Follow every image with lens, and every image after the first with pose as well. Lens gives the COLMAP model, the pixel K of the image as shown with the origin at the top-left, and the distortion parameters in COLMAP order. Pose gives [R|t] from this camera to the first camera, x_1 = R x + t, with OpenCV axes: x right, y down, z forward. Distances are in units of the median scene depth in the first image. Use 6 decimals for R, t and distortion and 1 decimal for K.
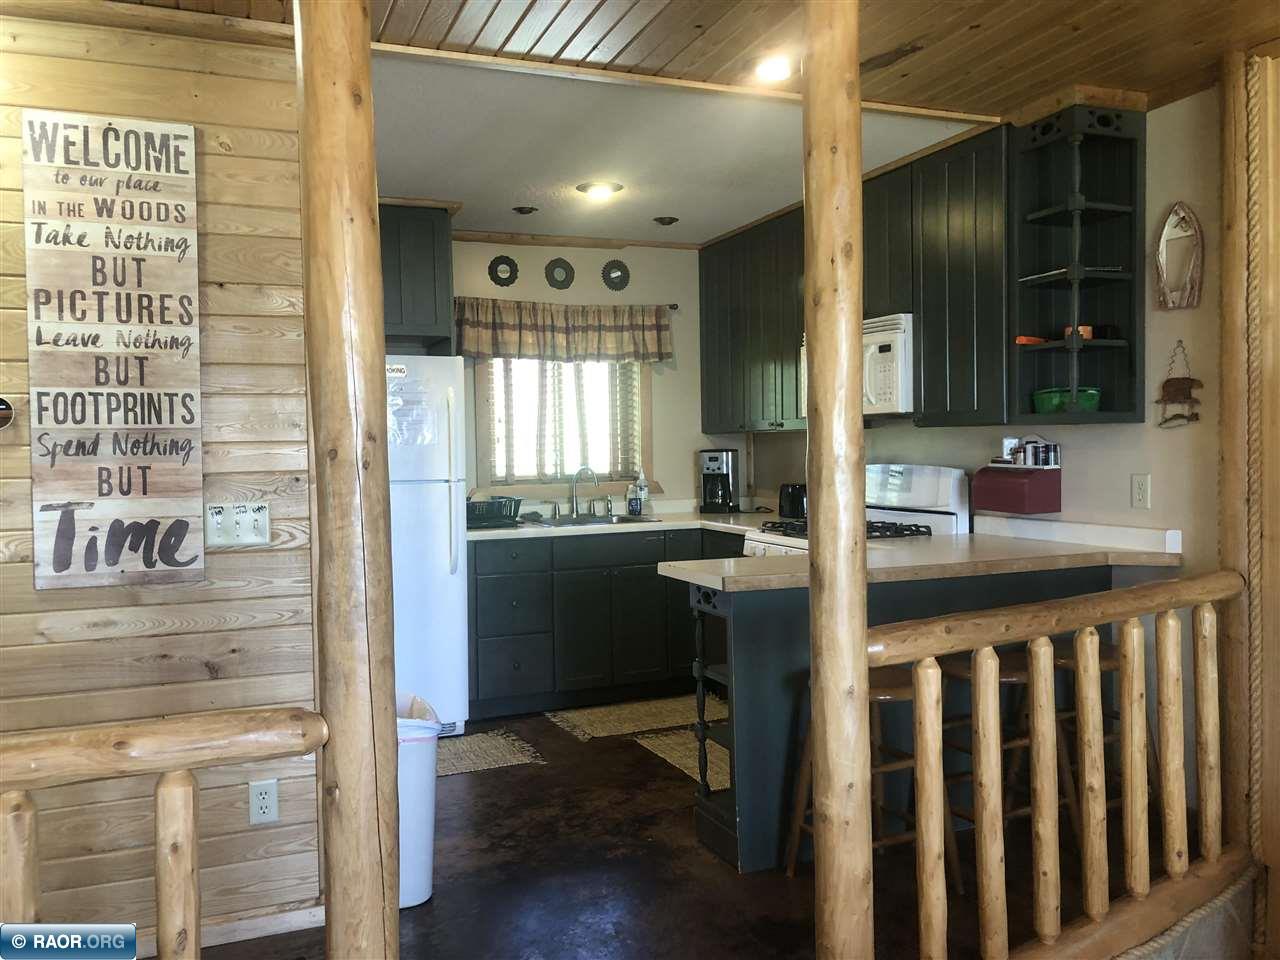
lens RADIAL K [[1049.7, 0, 644.3], [0, 1049.7, 445.7], [0, 0, 1]] dist [0.003638, -0.003563]
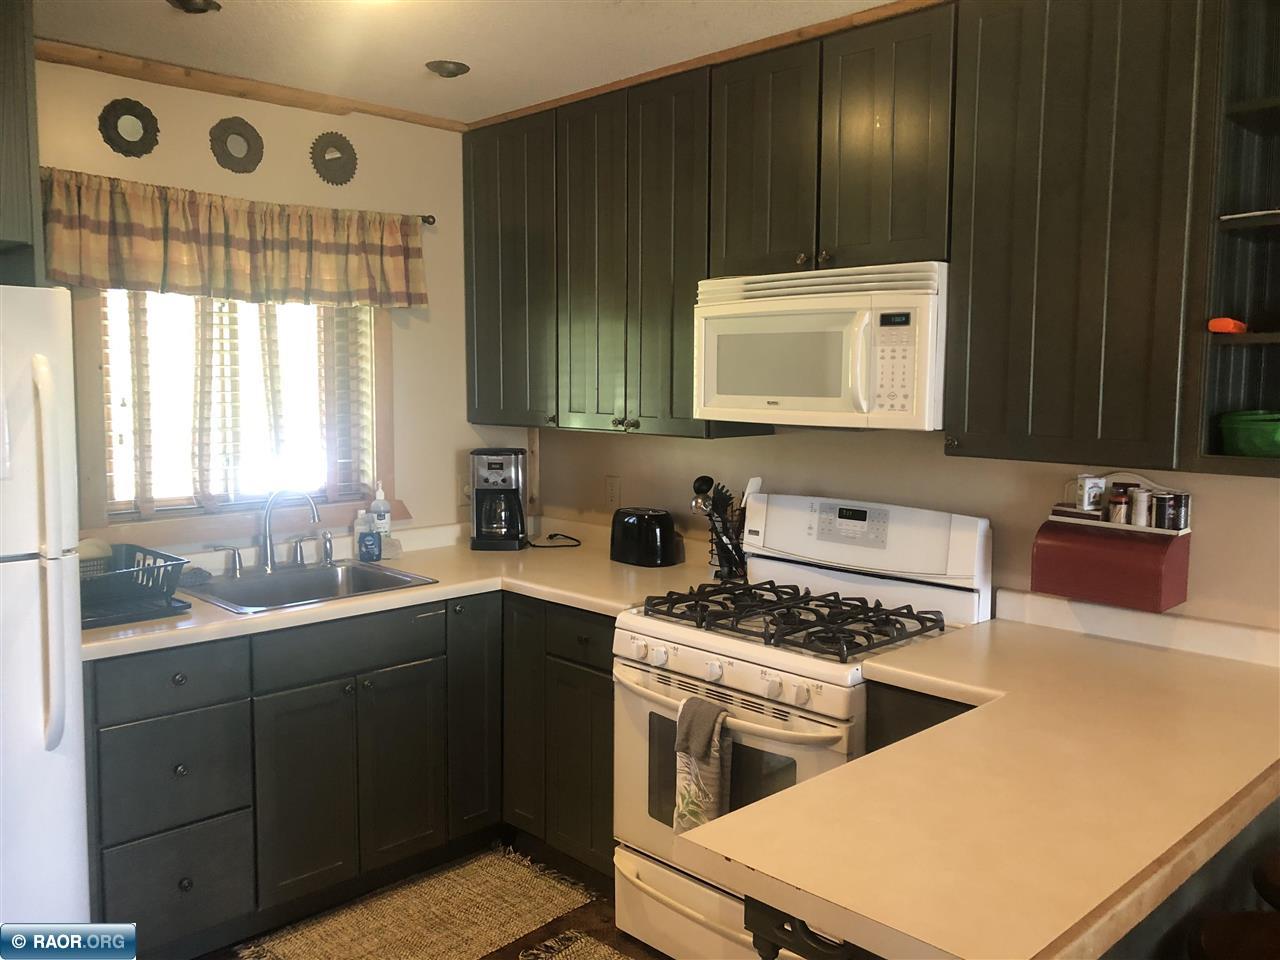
lens RADIAL K [[1049.7, 0, 644.3], [0, 1049.7, 445.7], [0, 0, 1]] dist [0.003638, -0.003563]
pose [[0.925189, -0.001183, 0.379506, -0.094222], [-0.023687, 0.997865, 0.060856, -0.041437], [-0.378768, -0.065293, 0.923186, 0.385576]]
